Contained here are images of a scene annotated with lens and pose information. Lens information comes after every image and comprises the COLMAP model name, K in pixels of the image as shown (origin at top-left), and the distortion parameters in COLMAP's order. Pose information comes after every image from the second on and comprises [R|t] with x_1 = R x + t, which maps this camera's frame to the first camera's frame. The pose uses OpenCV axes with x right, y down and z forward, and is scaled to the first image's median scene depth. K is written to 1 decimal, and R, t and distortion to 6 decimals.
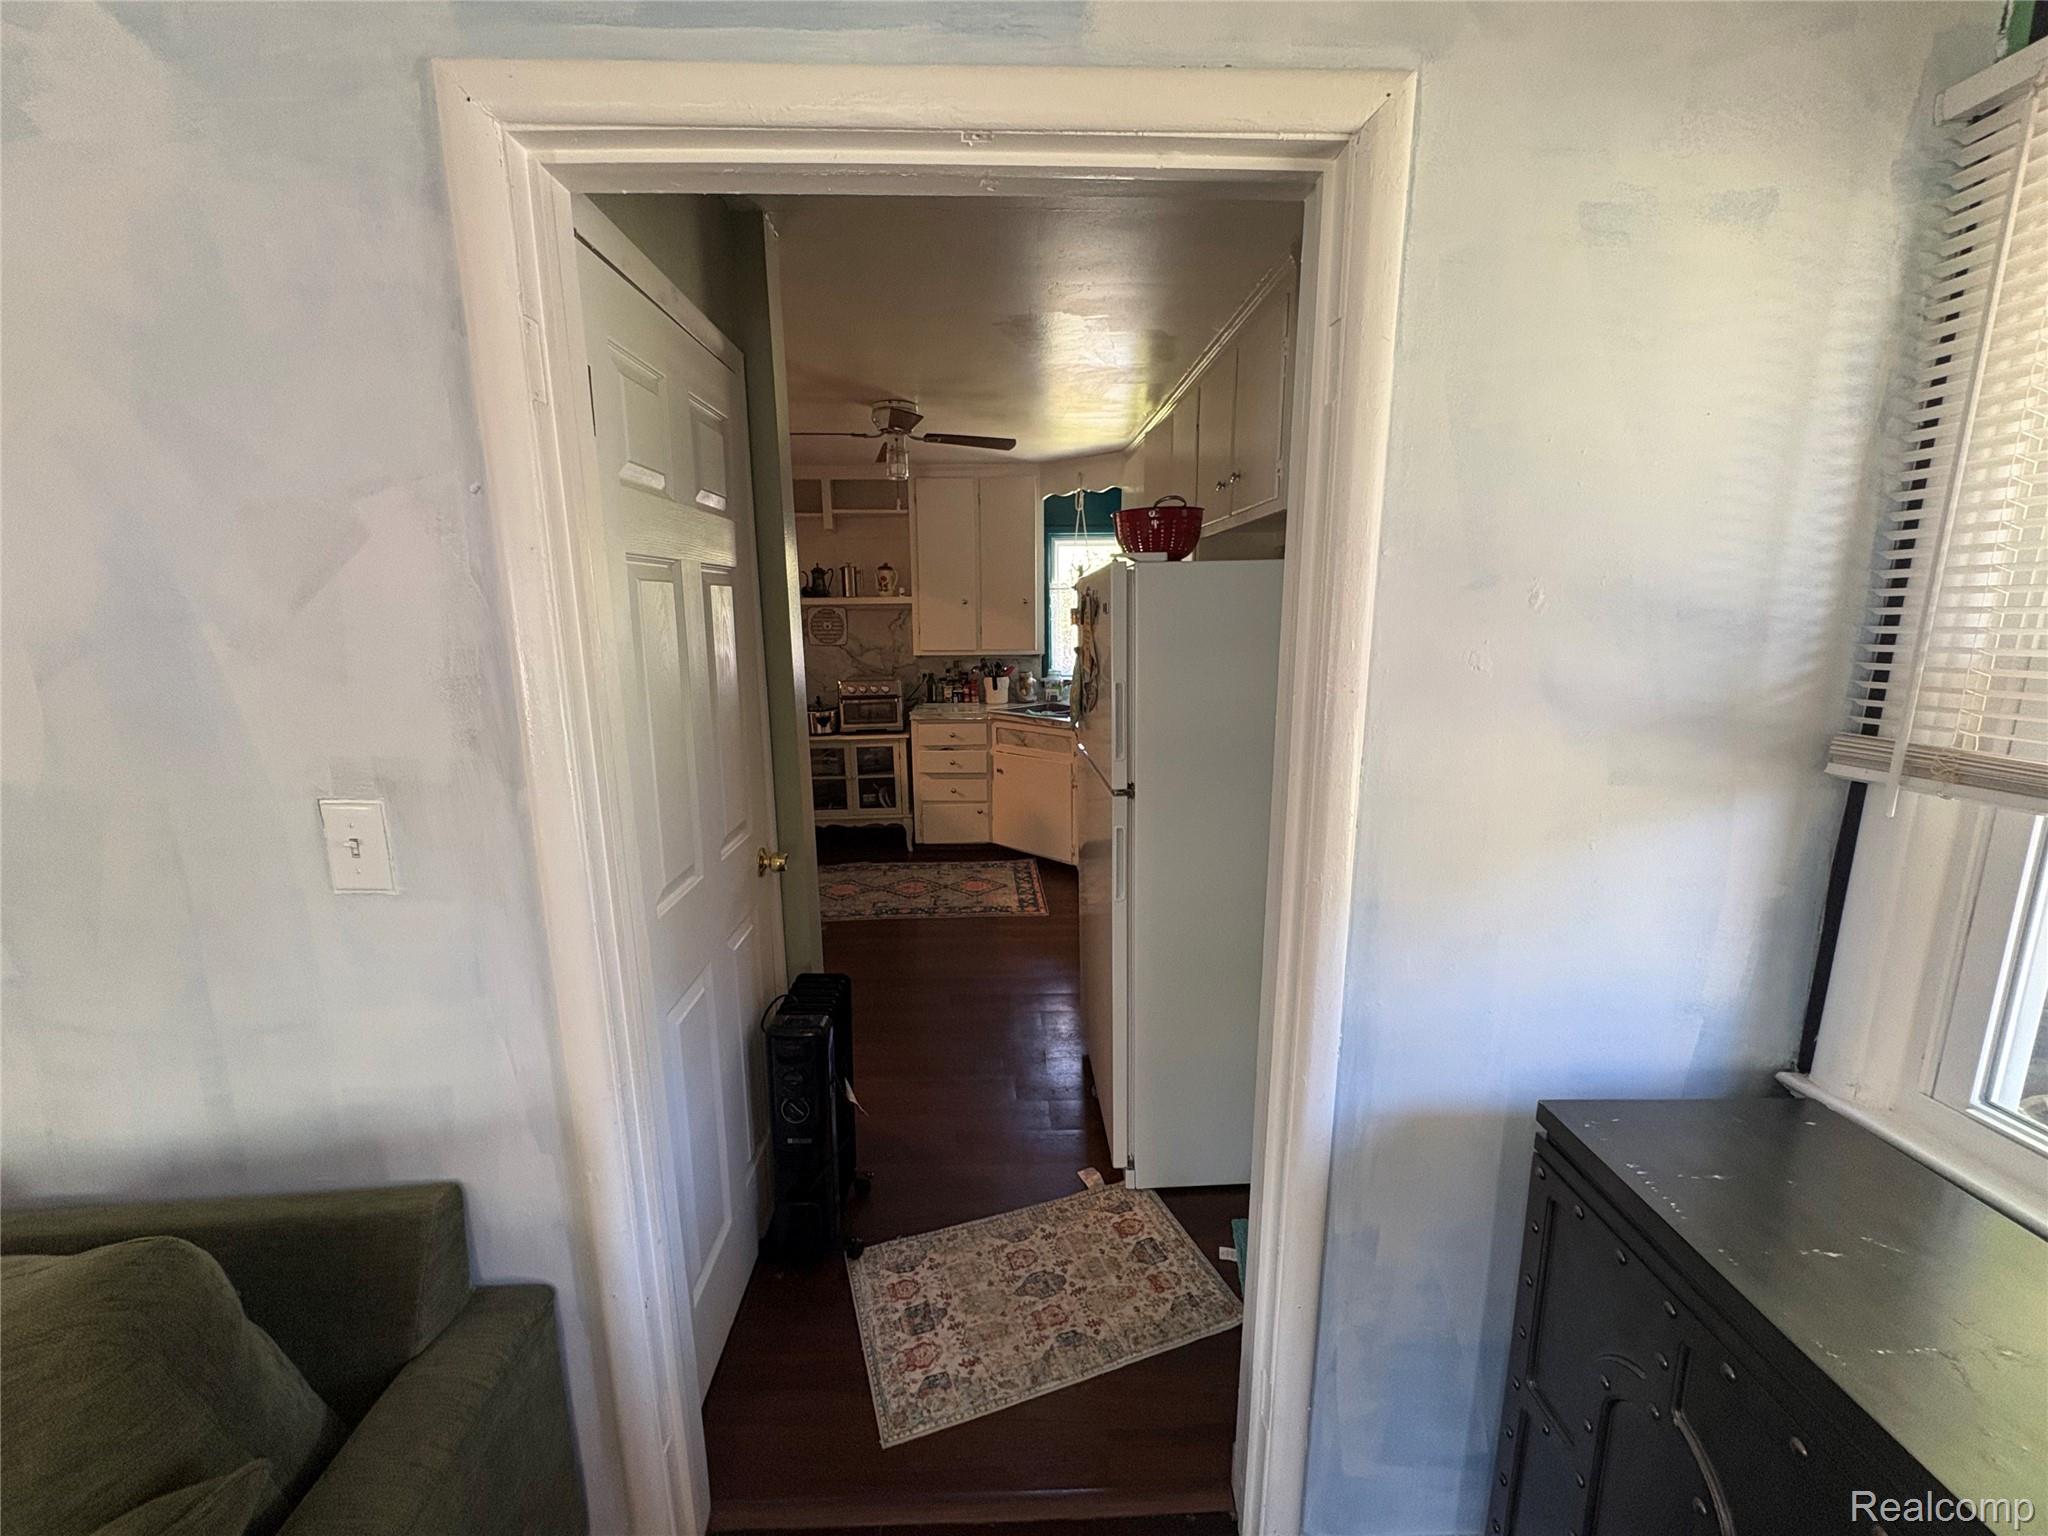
lens RADIAL K [[815.6, 0, 1021.3], [0, 815.6, 767.7], [0, 0, 1]] dist [0.000954, 0.000033]
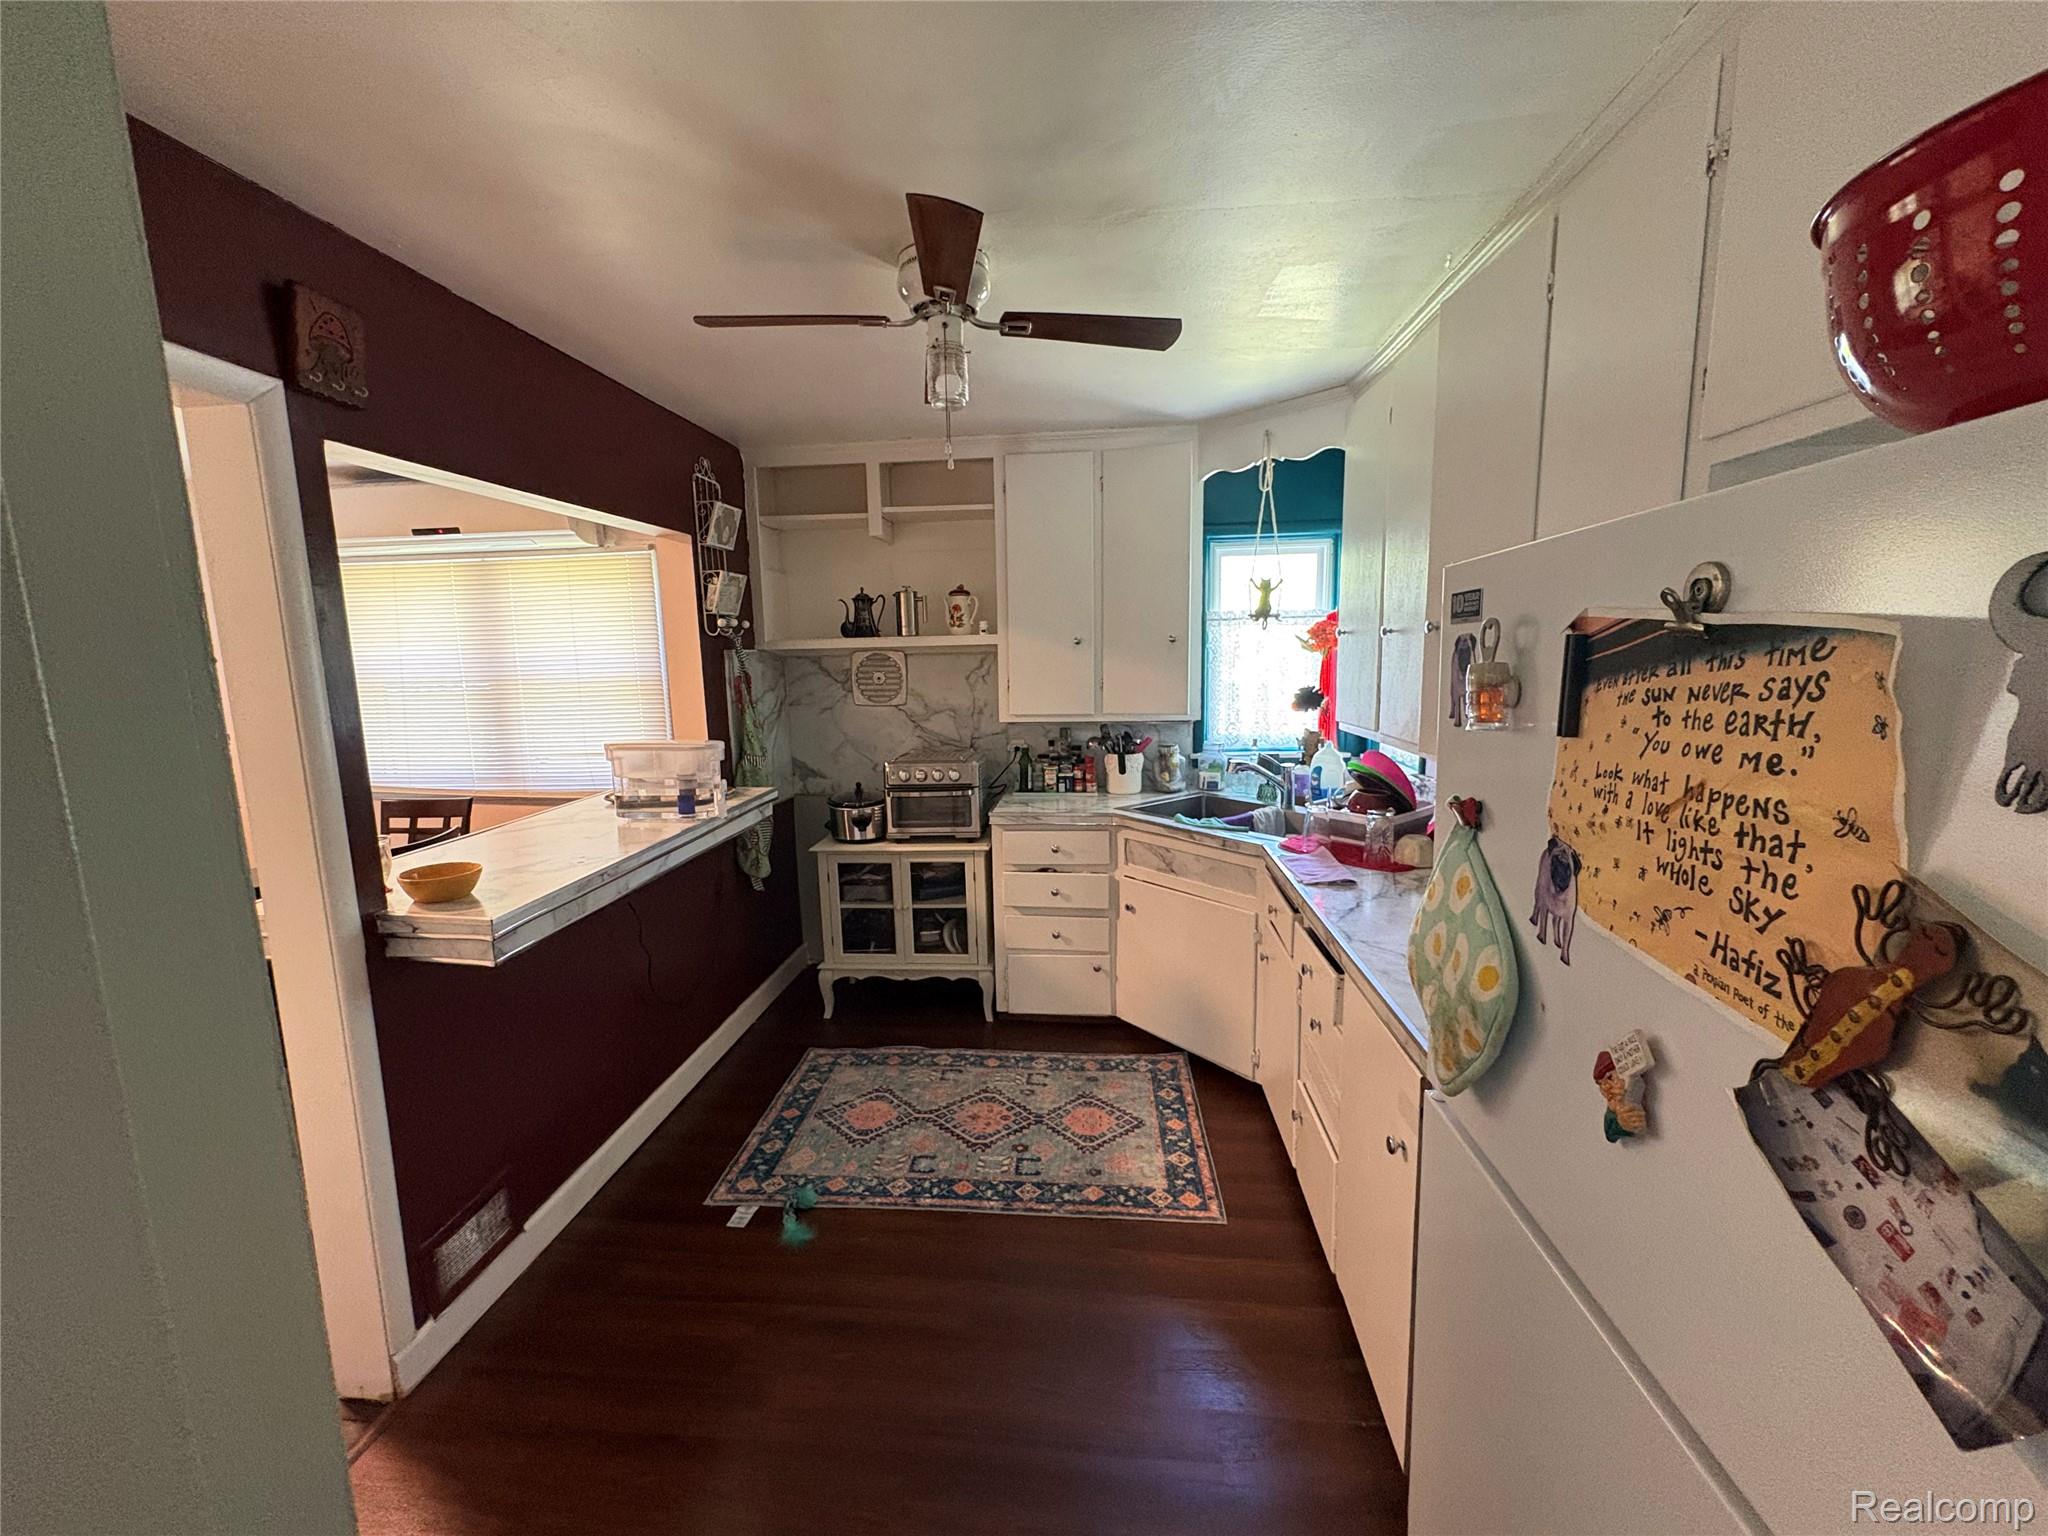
lens RADIAL K [[815.6, 0, 1021.3], [0, 815.6, 767.7], [0, 0, 1]] dist [0.000954, 0.000033]
pose [[0.990370, 0.009425, -0.138122, -0.022822], [-0.015732, 0.998879, -0.044643, -0.072947], [0.137546, 0.046387, 0.989409, 0.356151]]
